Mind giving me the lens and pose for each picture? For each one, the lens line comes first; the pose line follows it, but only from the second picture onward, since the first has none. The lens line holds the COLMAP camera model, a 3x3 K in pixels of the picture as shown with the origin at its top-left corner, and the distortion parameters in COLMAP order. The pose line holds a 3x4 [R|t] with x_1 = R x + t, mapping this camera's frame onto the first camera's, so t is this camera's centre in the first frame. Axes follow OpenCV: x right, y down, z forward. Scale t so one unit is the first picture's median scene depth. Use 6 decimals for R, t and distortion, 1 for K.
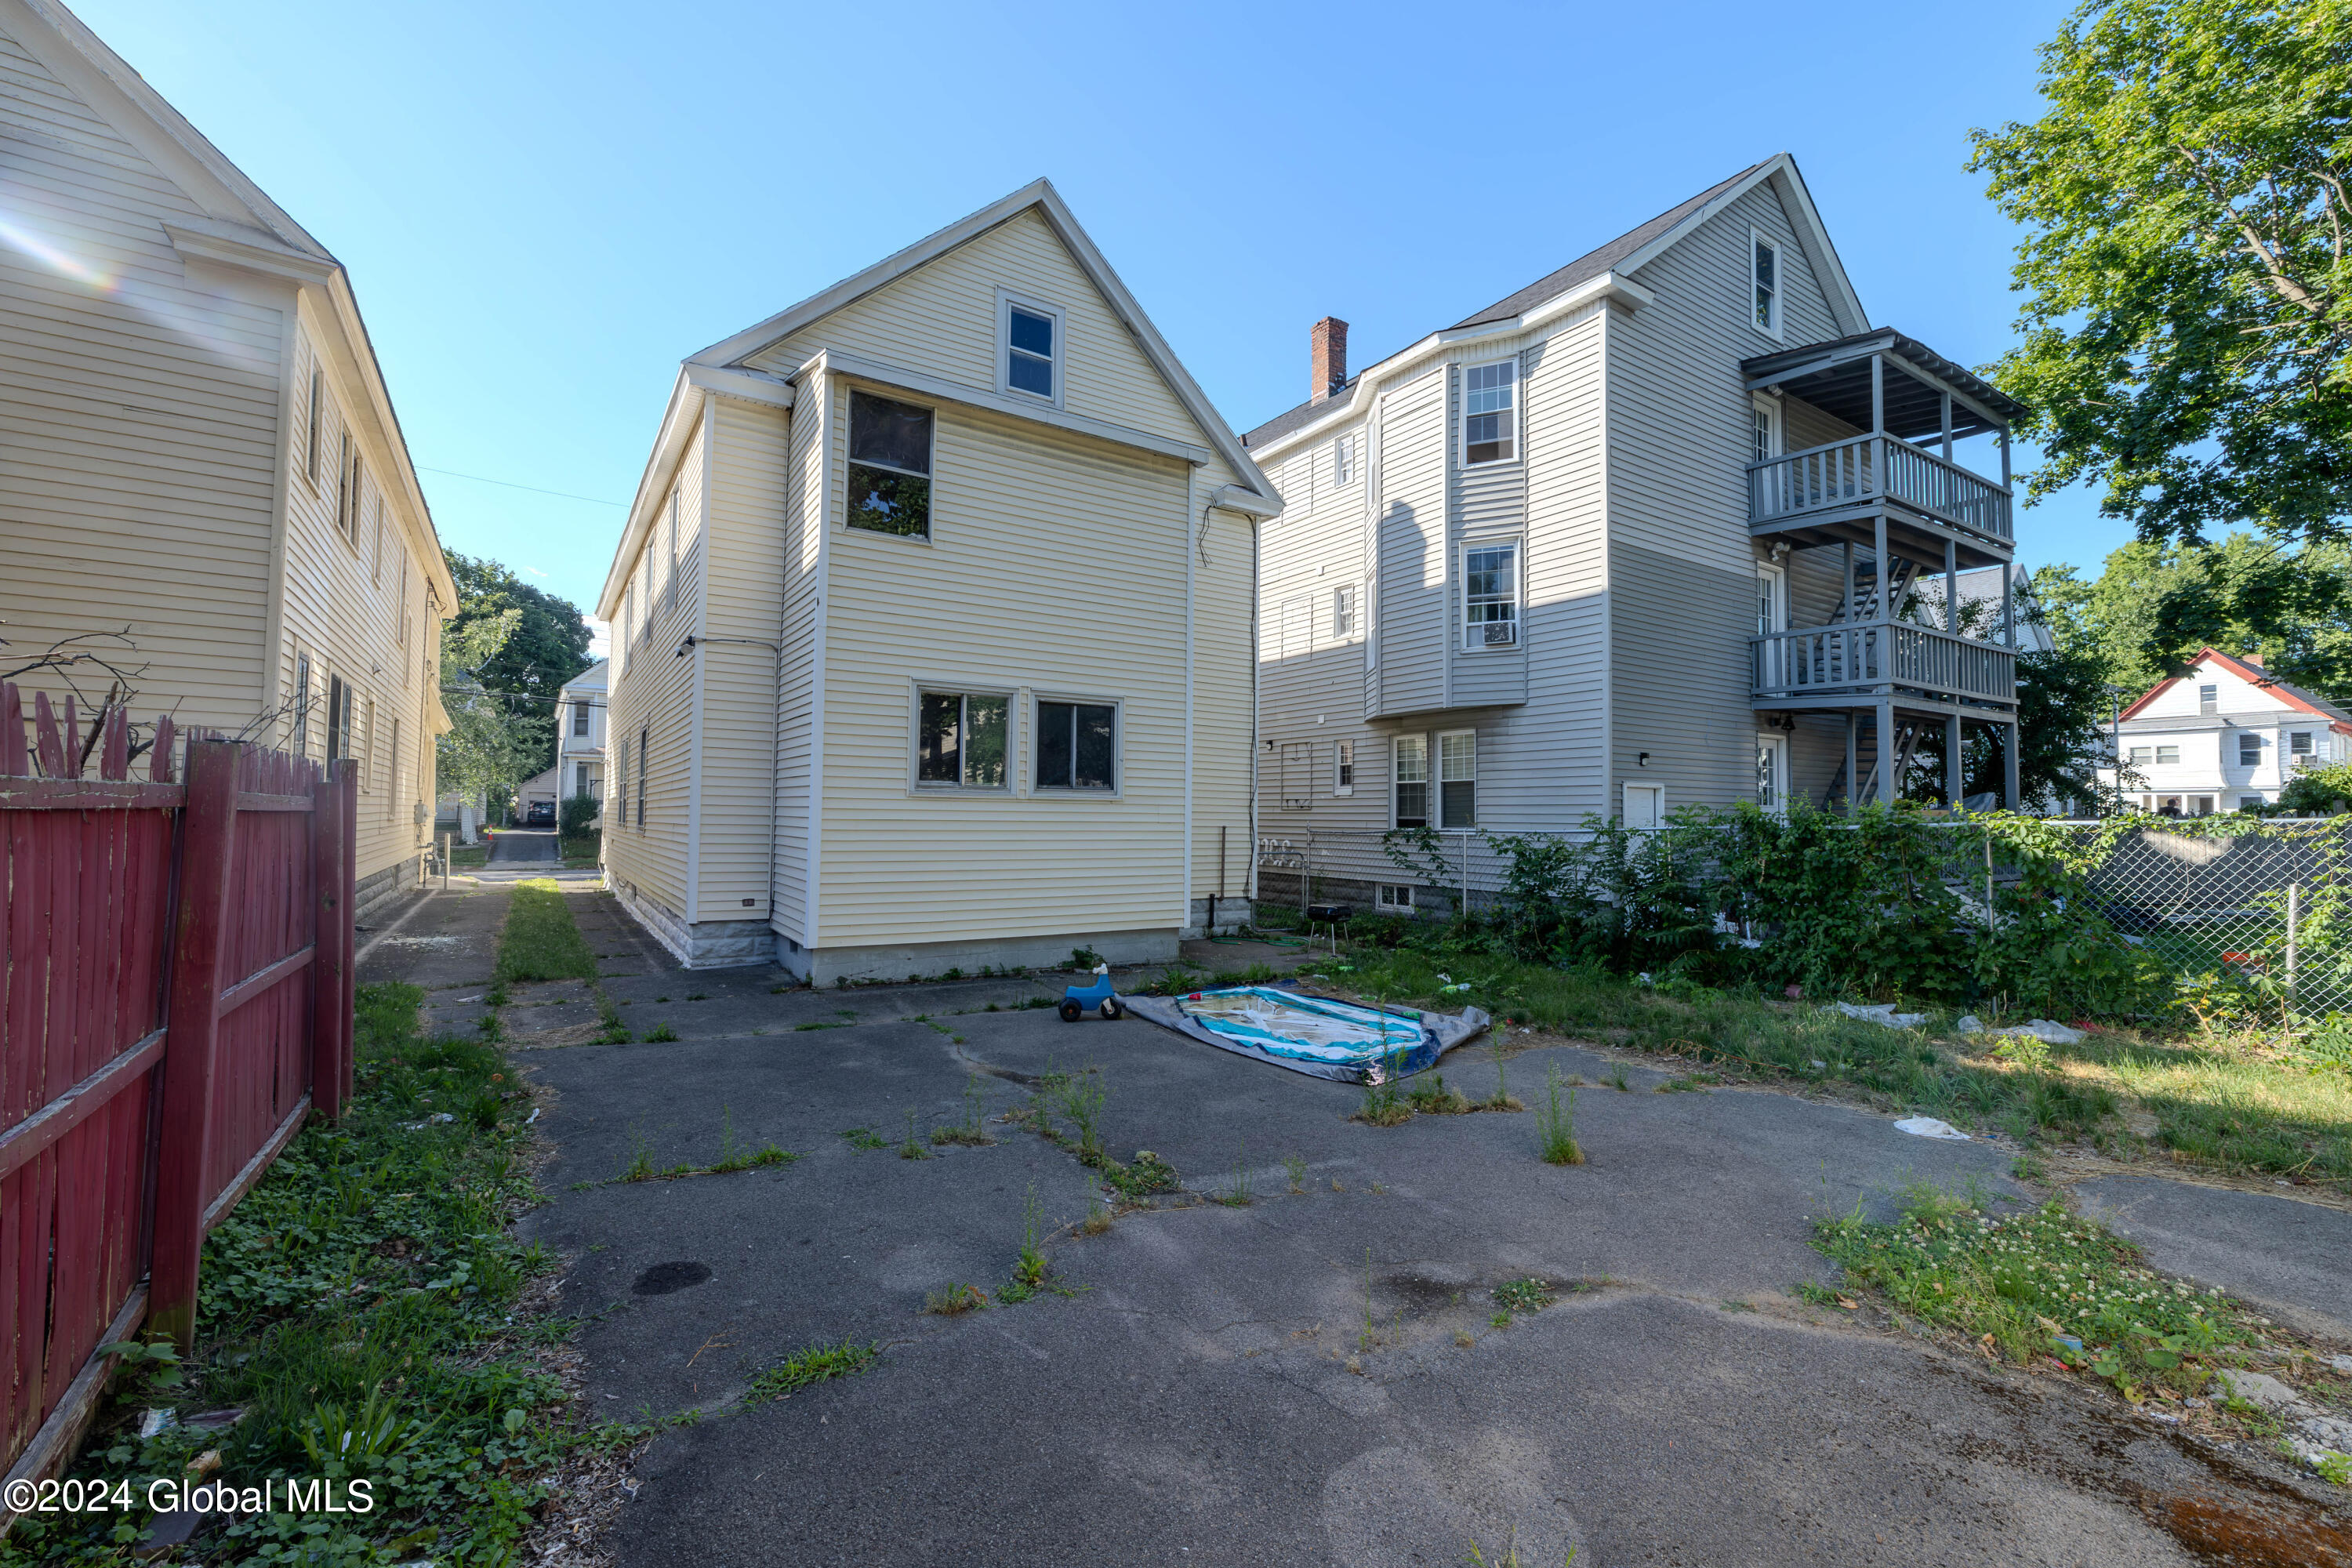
lens RADIAL K [[993.6, 0, 1178.6], [0, 993.6, 771.6], [0, 0, 1]] dist [0.002181, 0.000041]
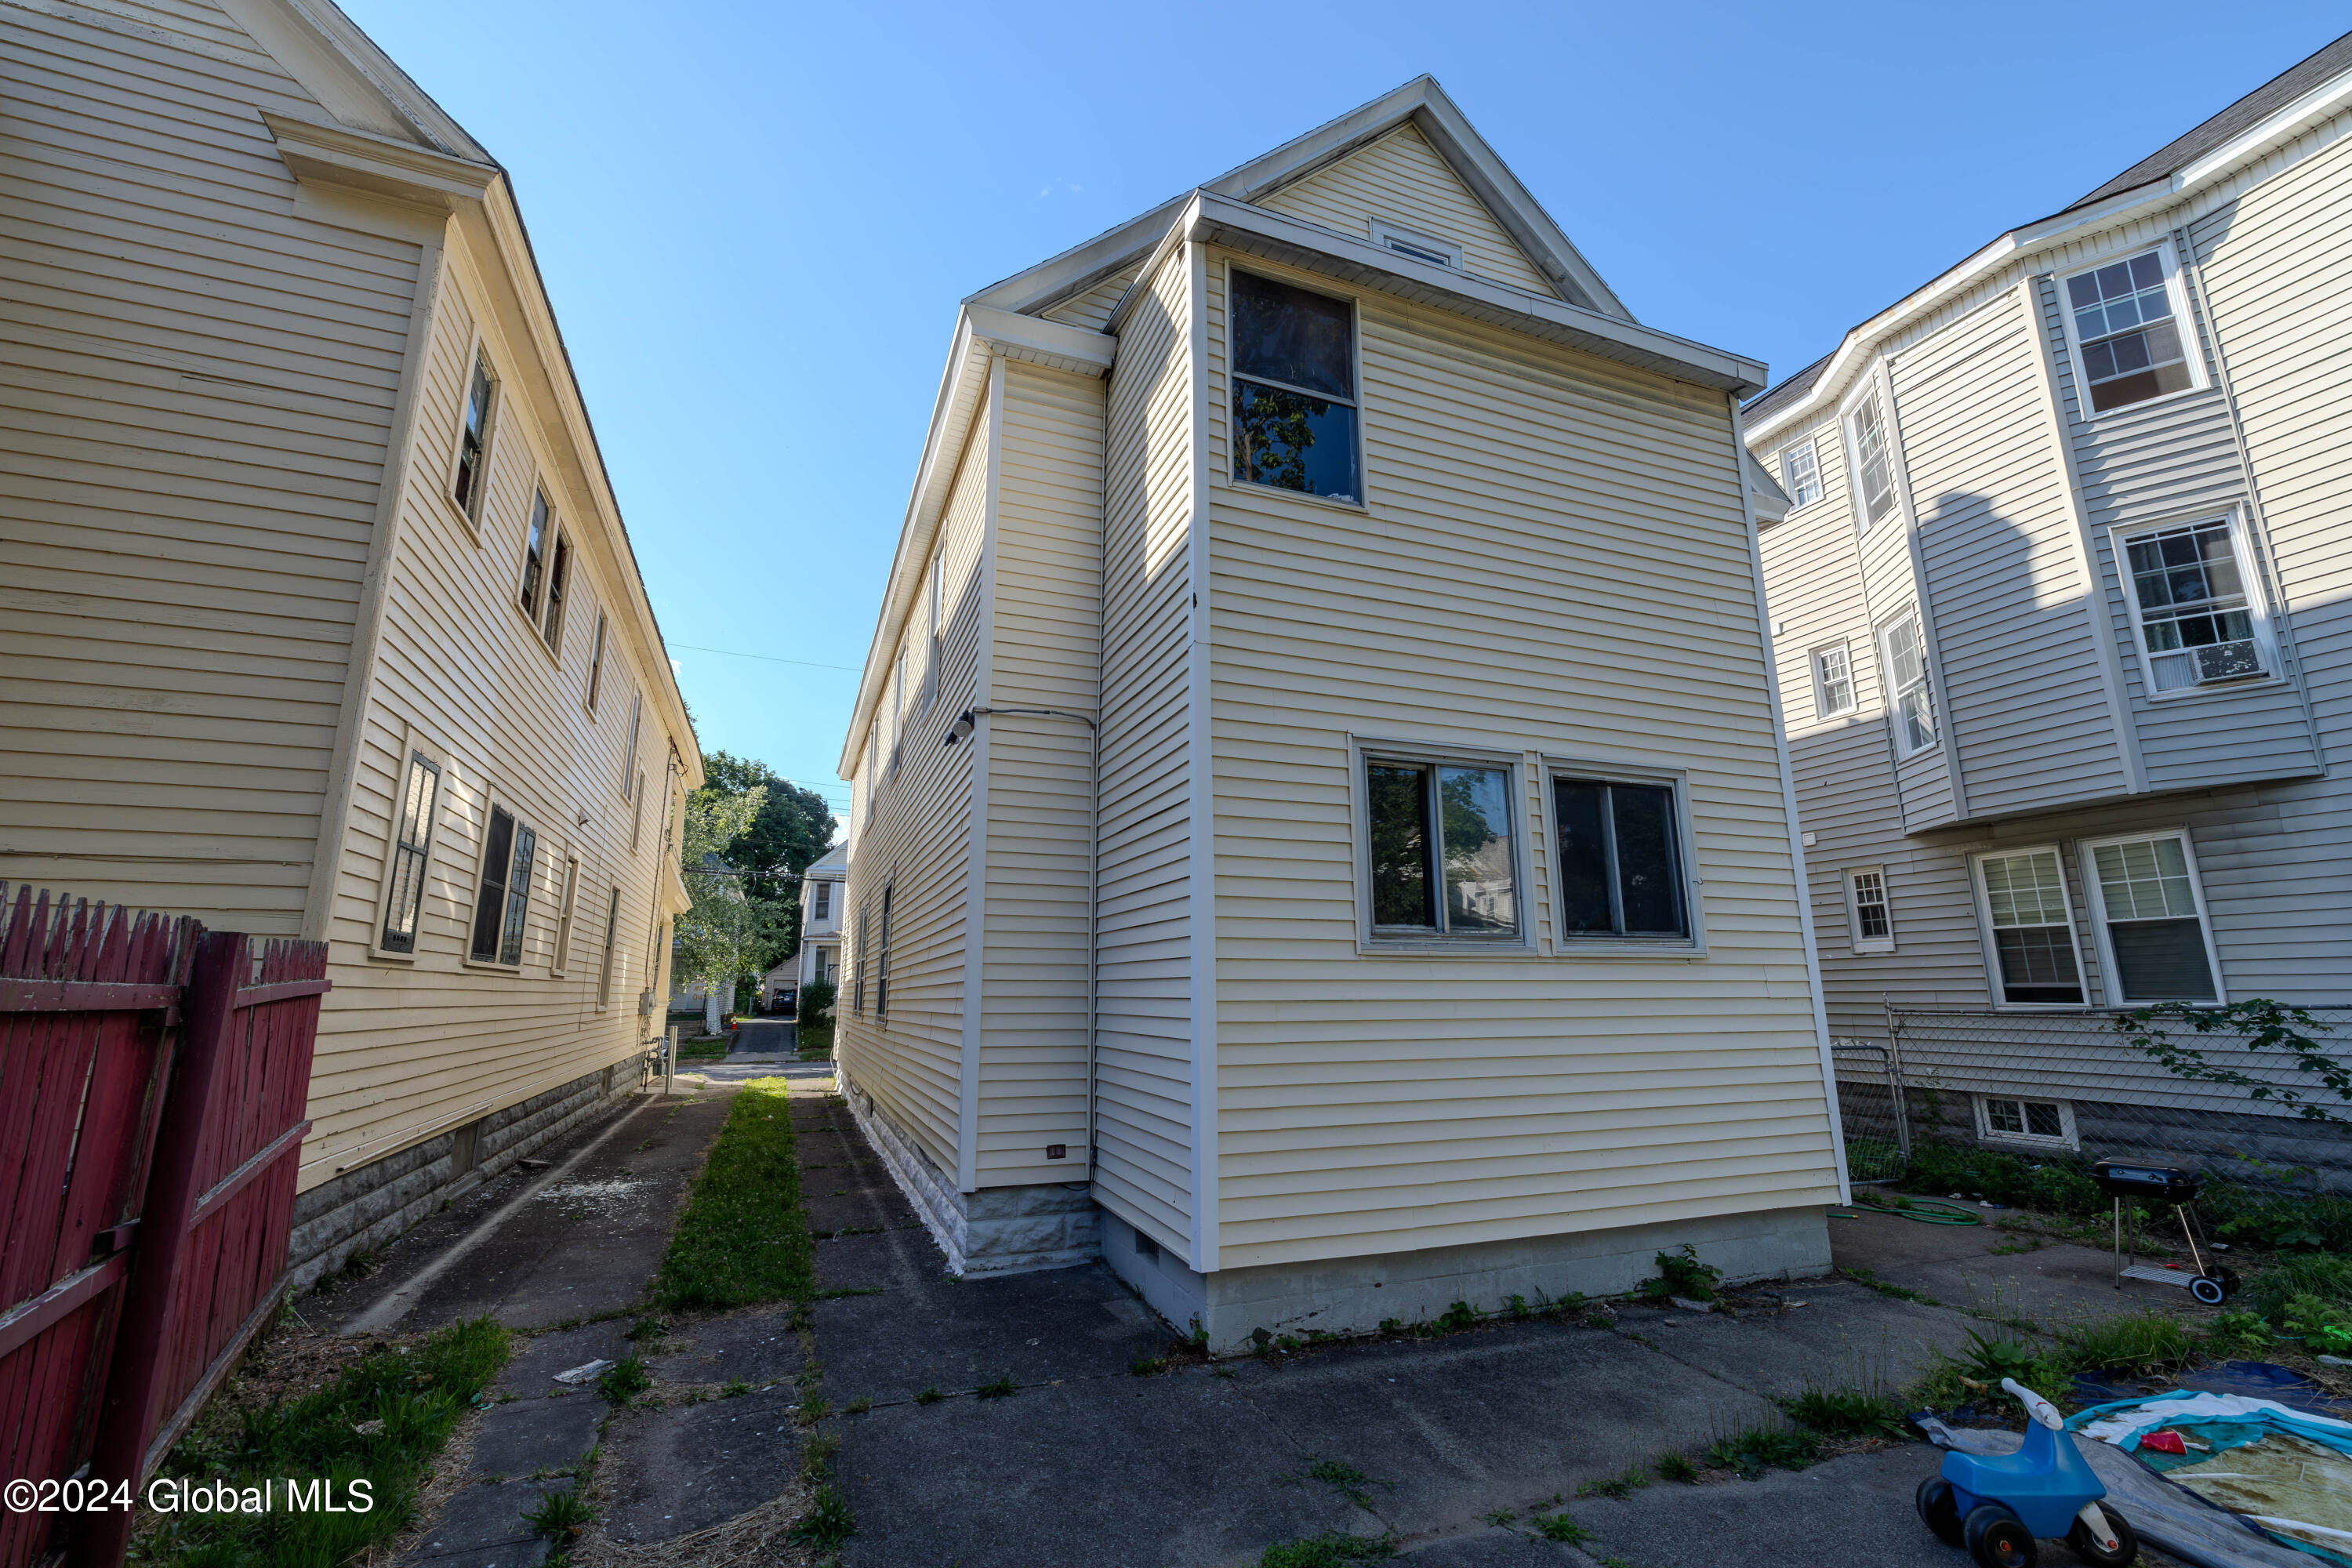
lens RADIAL K [[994.6, 0, 1174.7], [0, 994.6, 775.4], [0, 0, 1]] dist [0.005193, 0.000163]
pose [[0.978316, -0.061117, -0.197895, -0.176341], [0.026209, 0.984321, -0.174426, 0.014278], [0.205452, 0.165457, 0.964579, 0.311878]]
